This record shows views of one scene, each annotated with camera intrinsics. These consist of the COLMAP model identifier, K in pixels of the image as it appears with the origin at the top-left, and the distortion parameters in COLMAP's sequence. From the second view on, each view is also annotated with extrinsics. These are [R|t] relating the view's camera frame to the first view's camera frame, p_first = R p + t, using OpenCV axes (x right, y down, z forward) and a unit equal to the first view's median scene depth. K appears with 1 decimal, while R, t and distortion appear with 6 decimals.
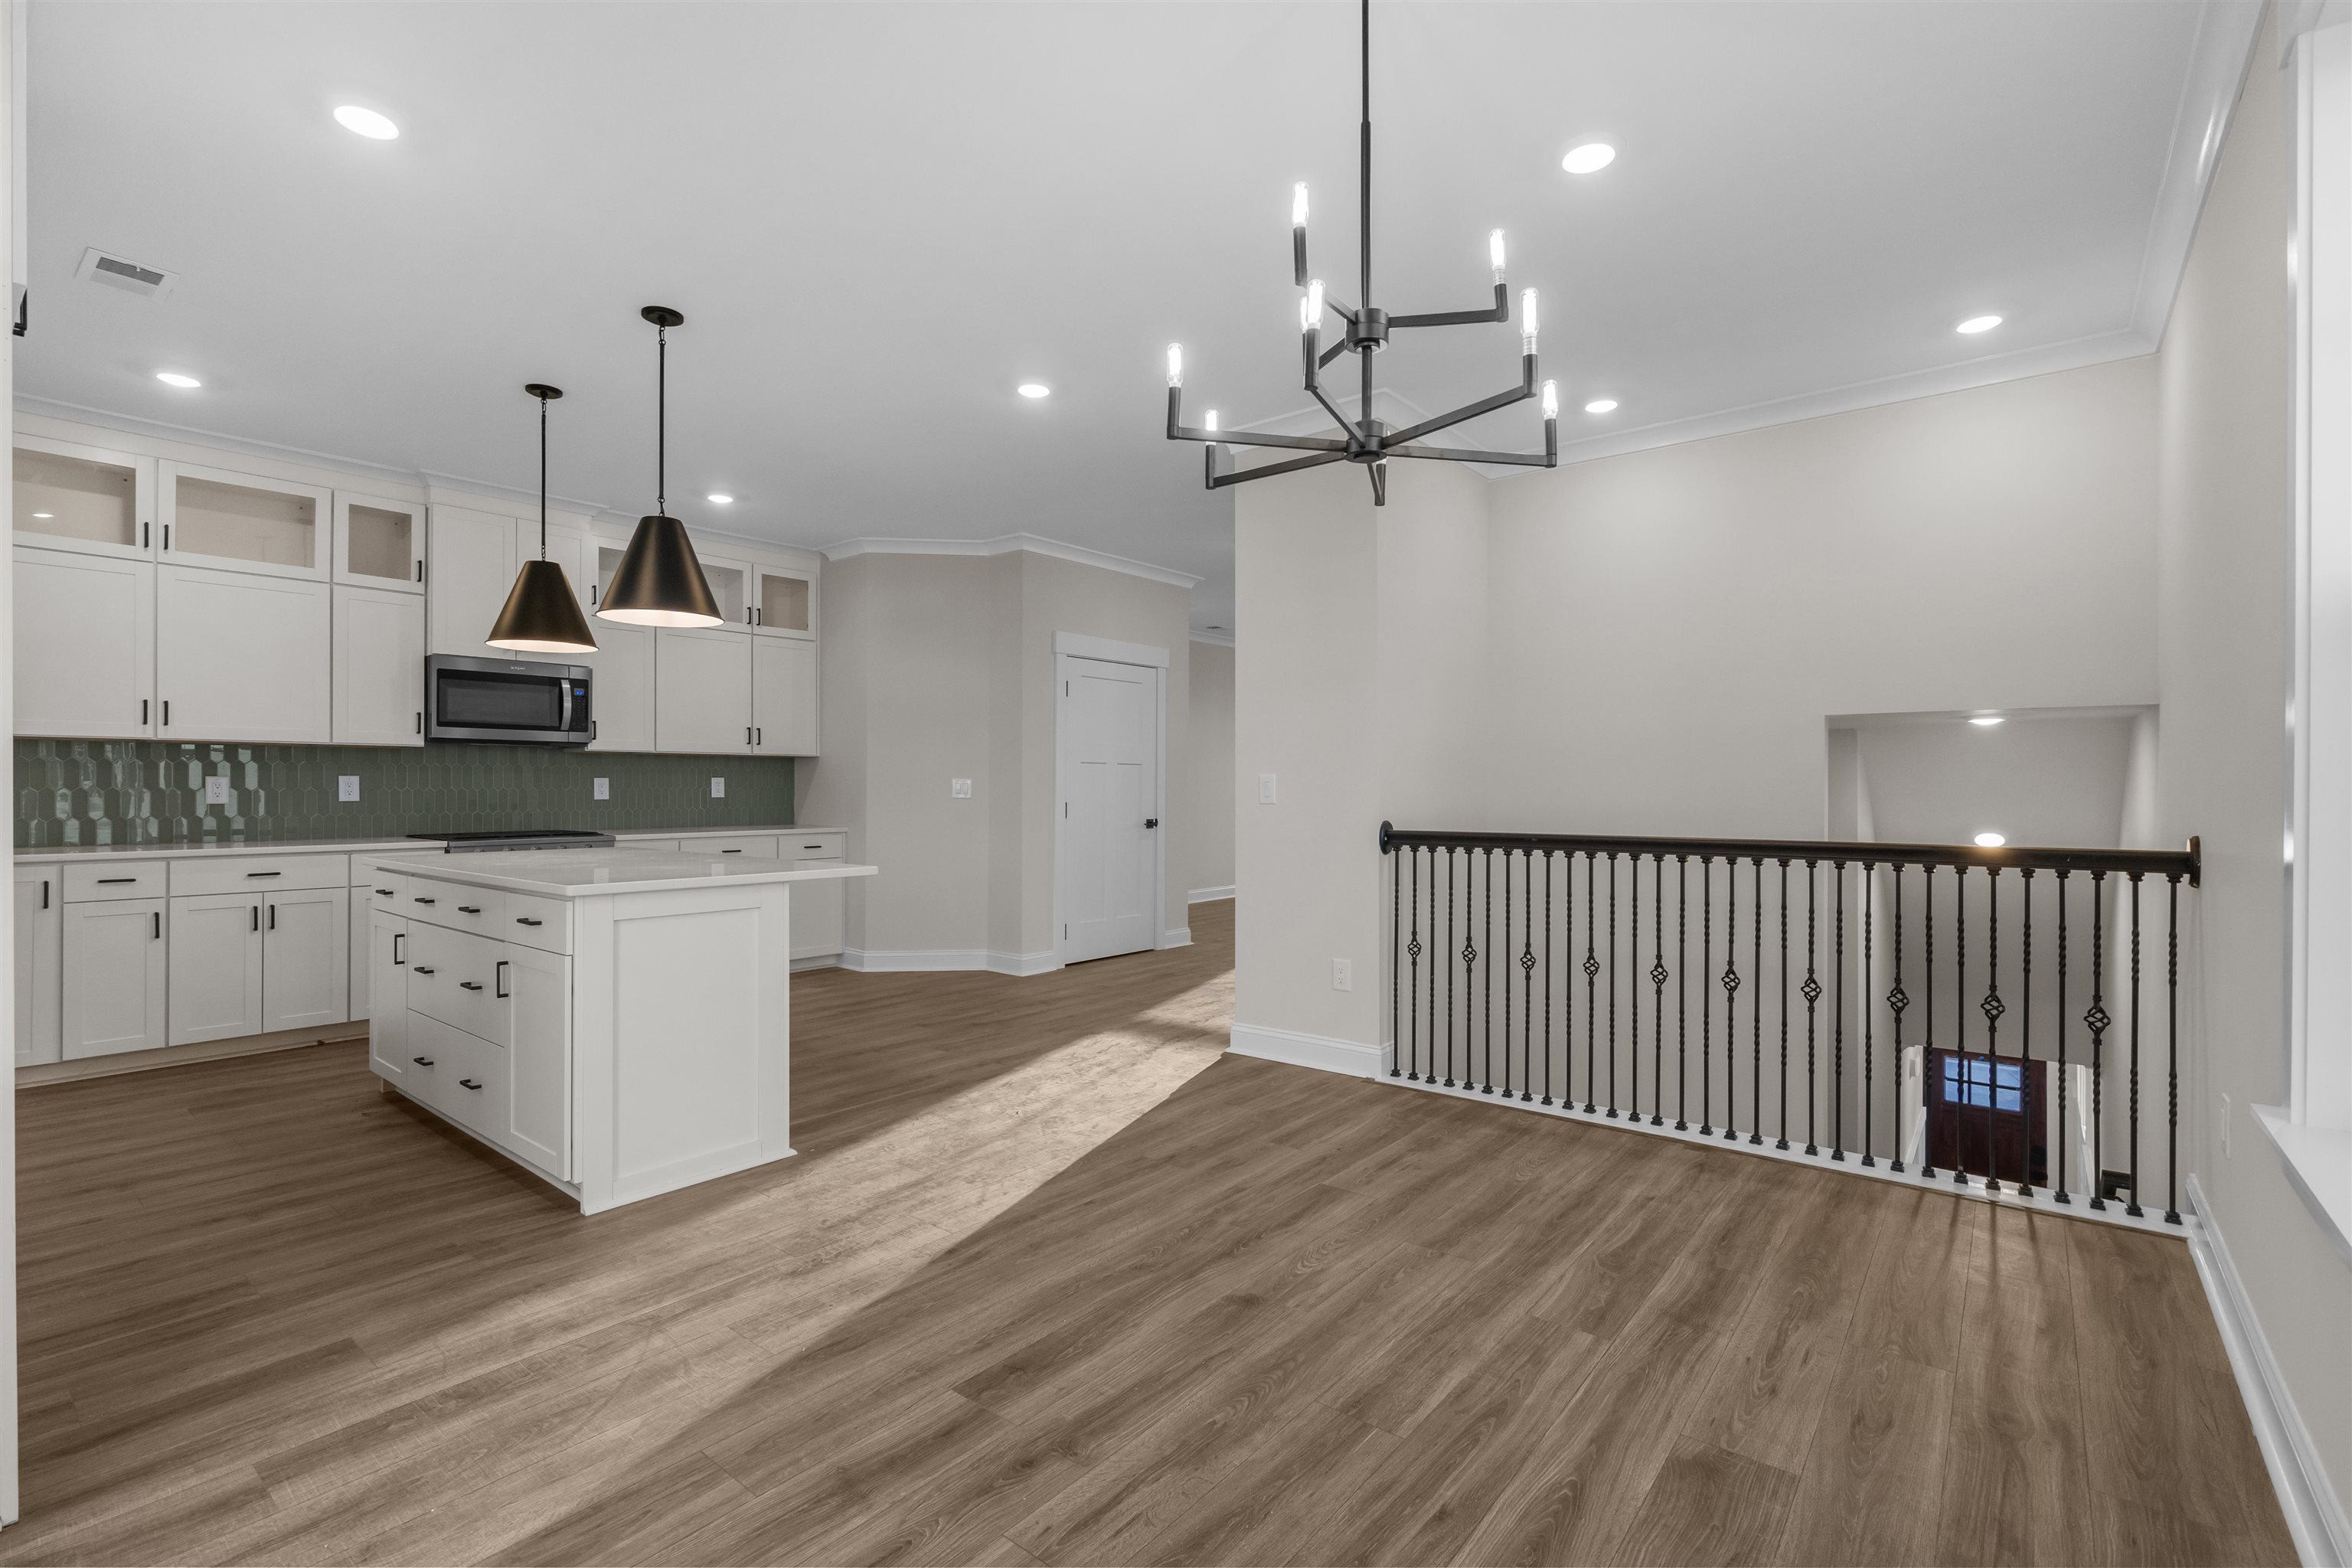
lens RADIAL K [[1053.8, 0, 1175.6], [0, 1053.8, 779.4], [0, 0, 1]] dist [-0.004657, 0.000941]
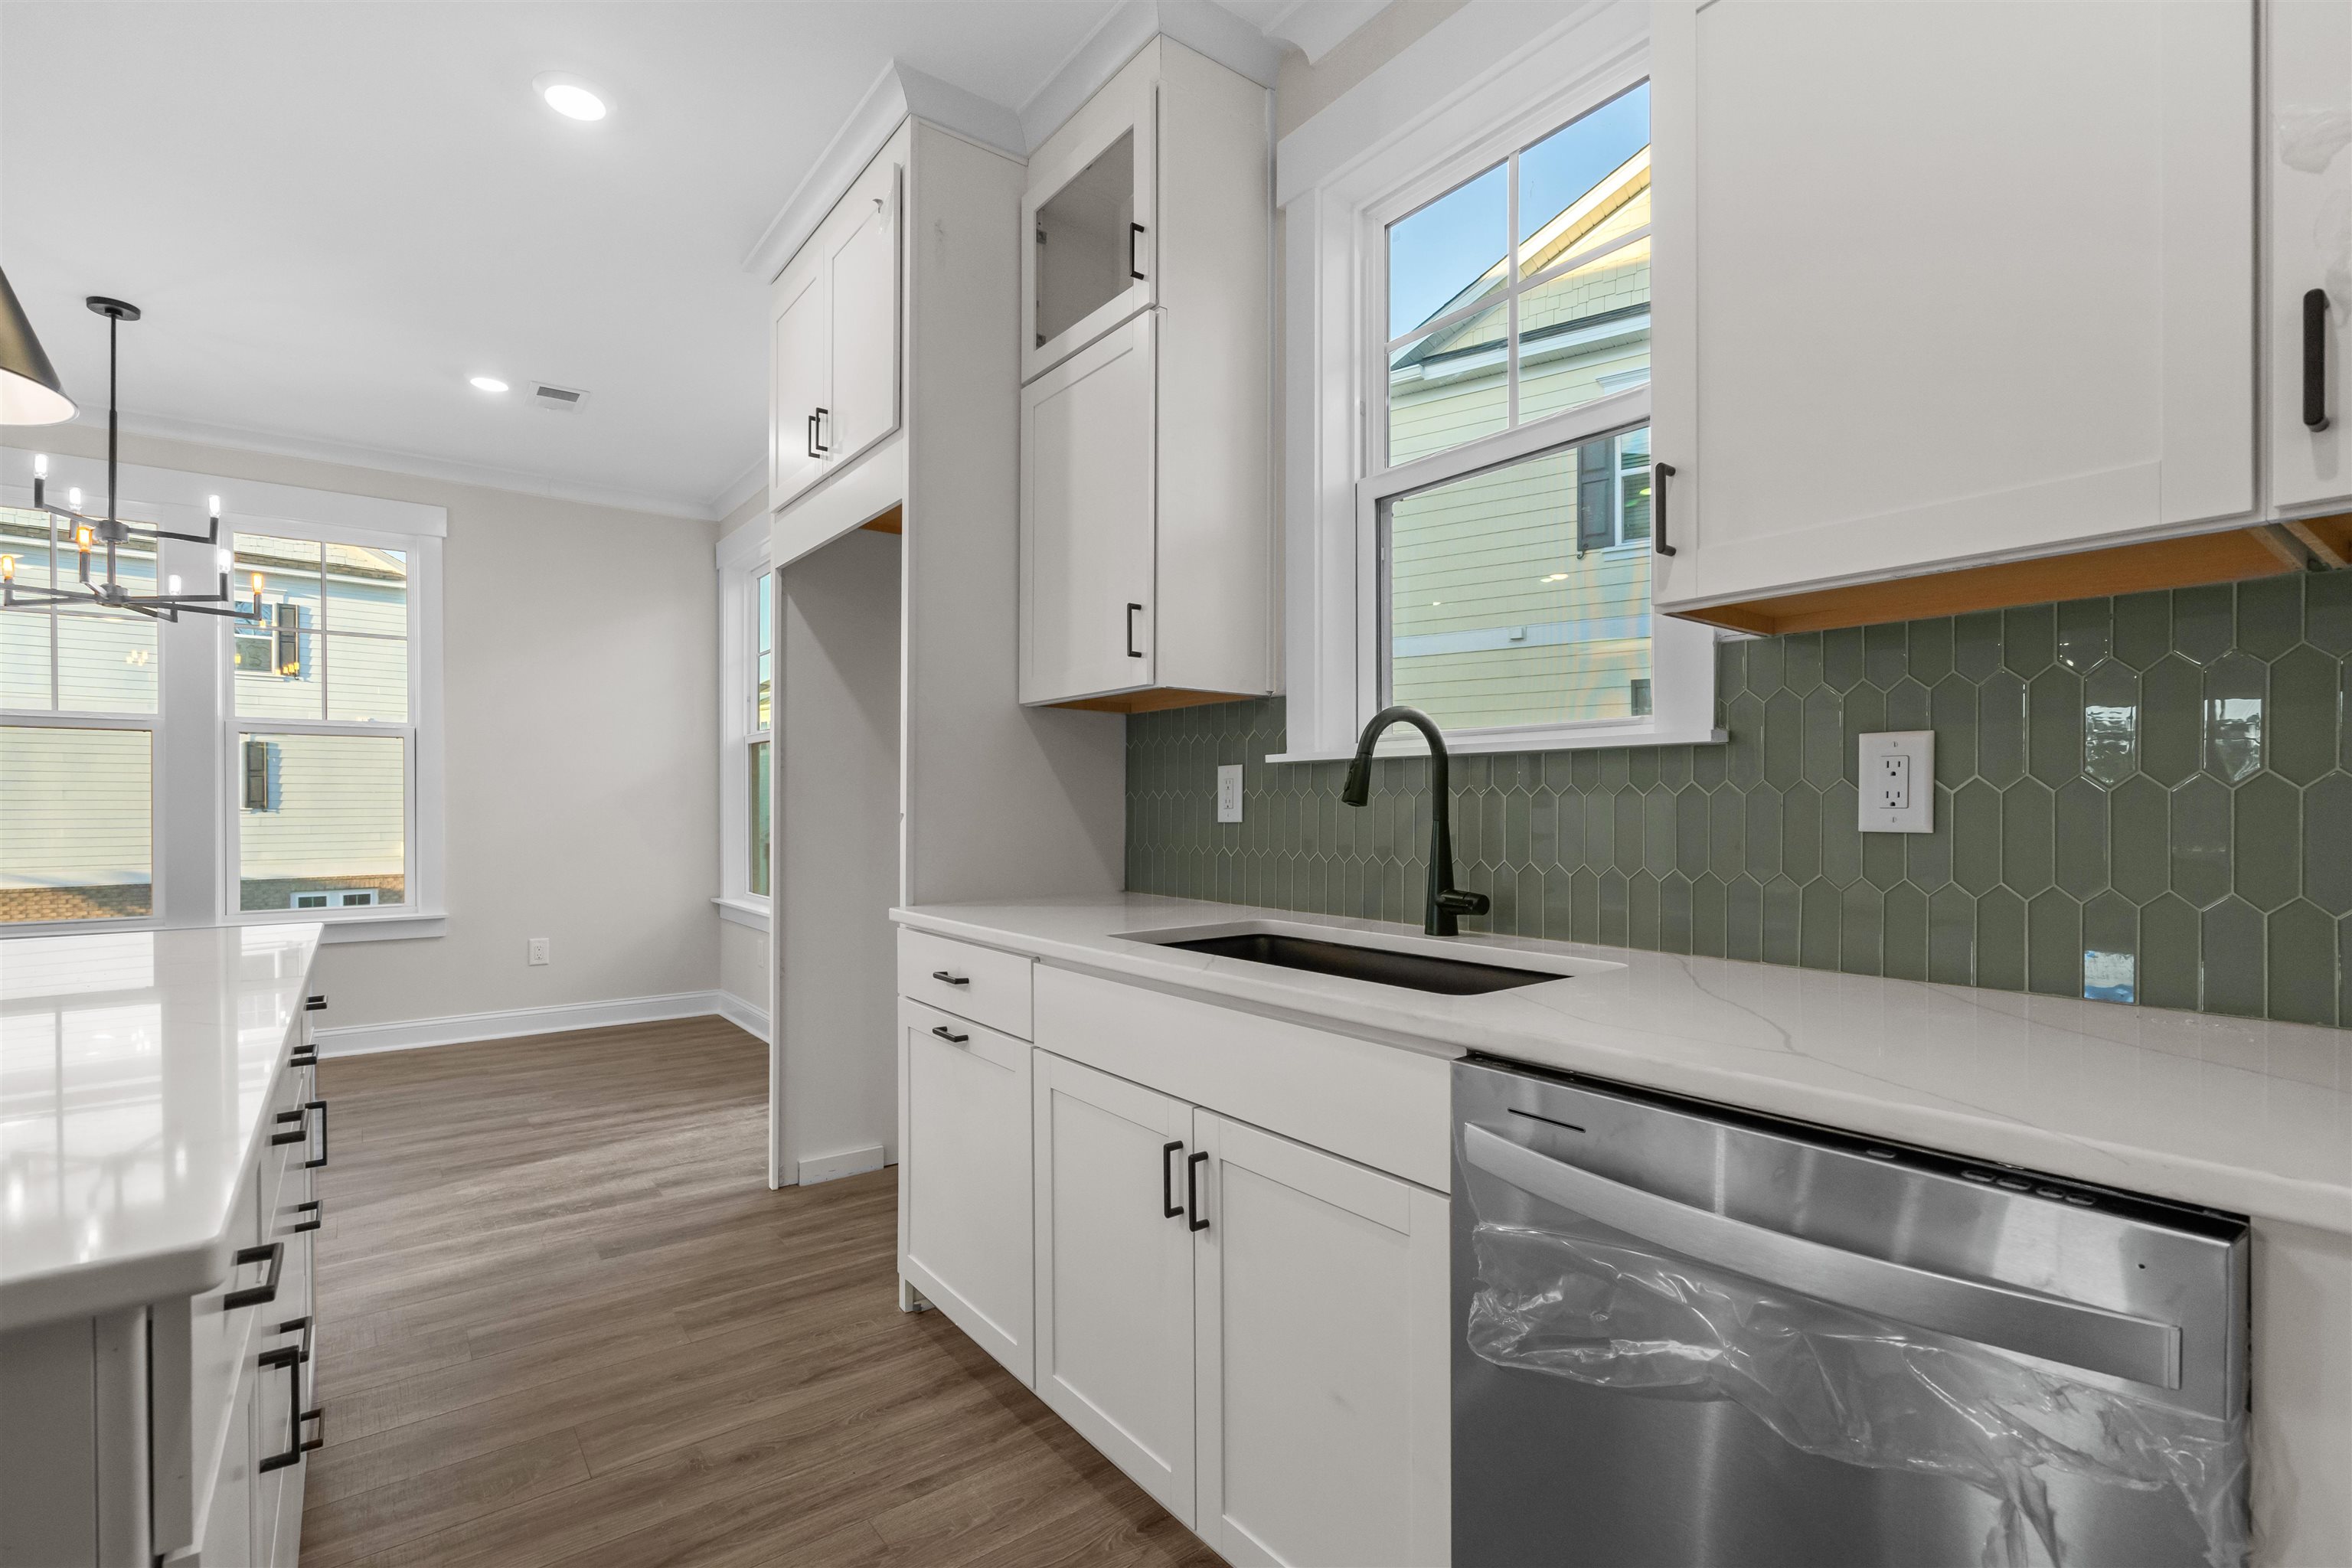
lens RADIAL K [[1070.1, 0, 1173.6], [0, 1070.1, 787.7], [0, 0, 1]] dist [-0.001151, 0.000733]
pose [[-0.971746, 0.005020, 0.235975, -0.789932], [0.002399, 0.999932, -0.011395, 0.007575], [-0.236016, -0.010507, -0.971692, 0.941329]]
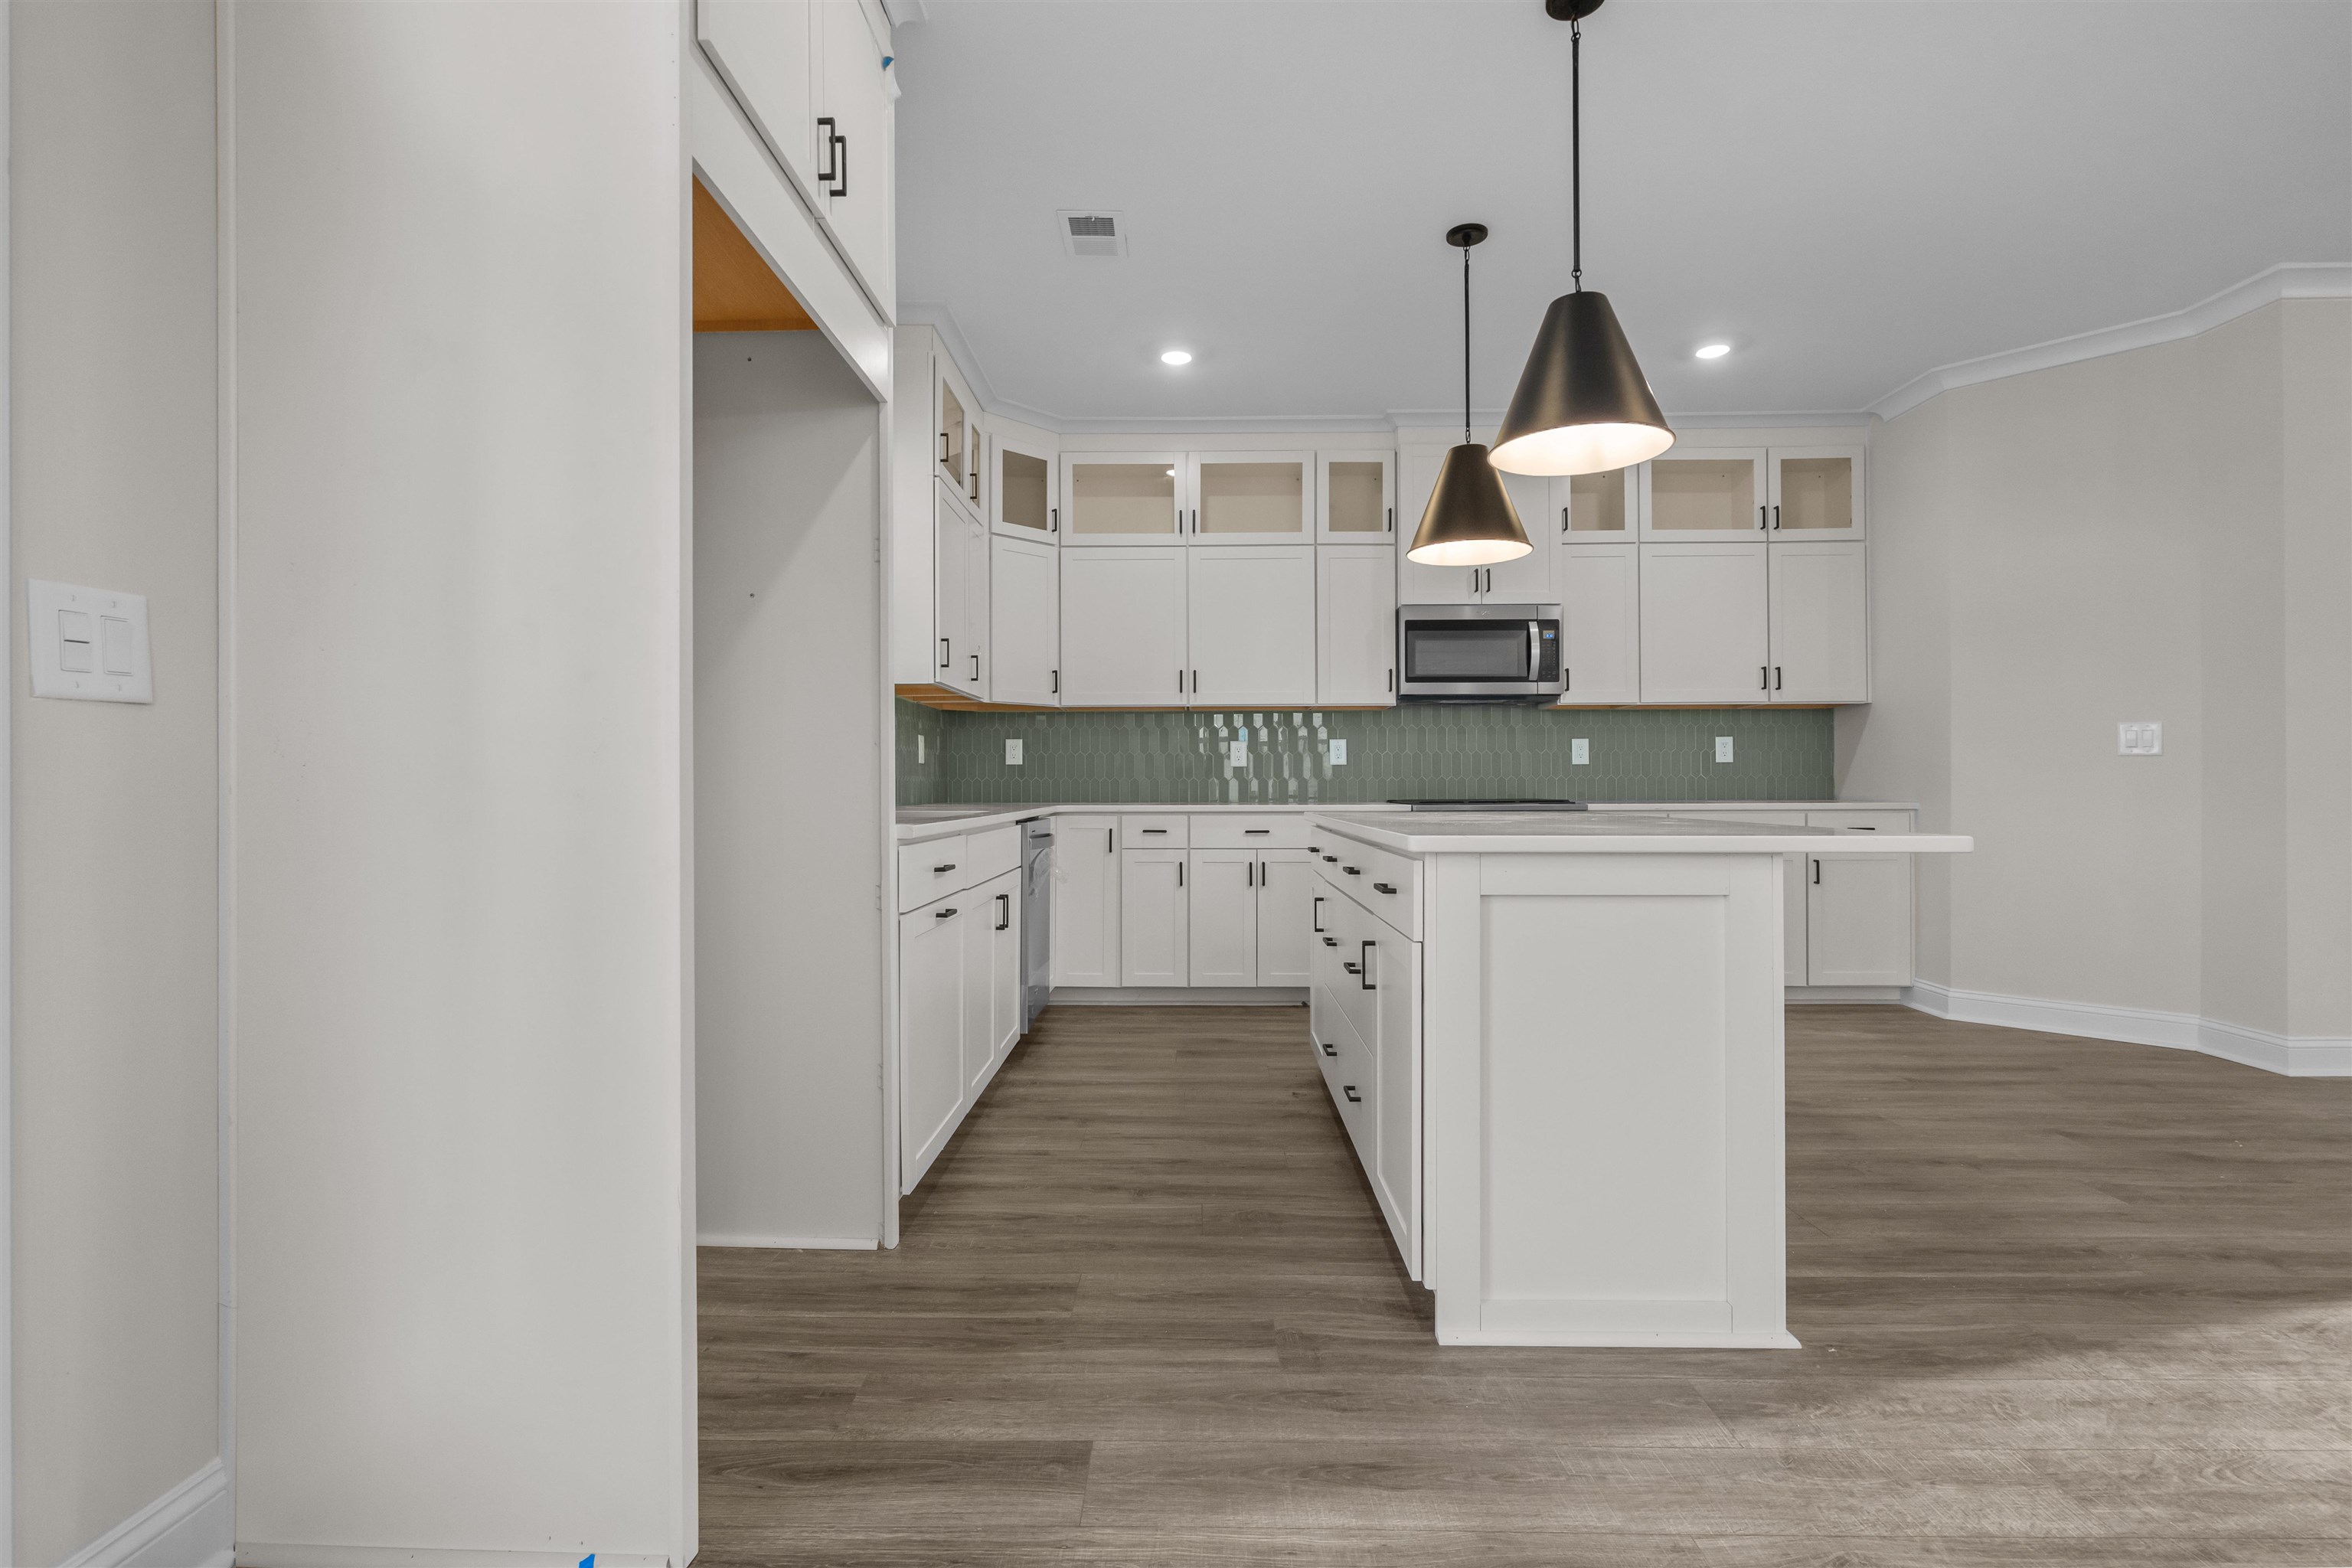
lens RADIAL K [[1080.7, 0, 1181.7], [0, 1080.7, 782.0], [0, 0, 1]] dist [-0.001294, 0.000914]
pose [[0.616217, -0.006454, -0.787550, -0.078547], [0.010051, 0.999949, -0.000331, 0.039654], [0.787513, -0.007712, 0.616250, 0.279398]]
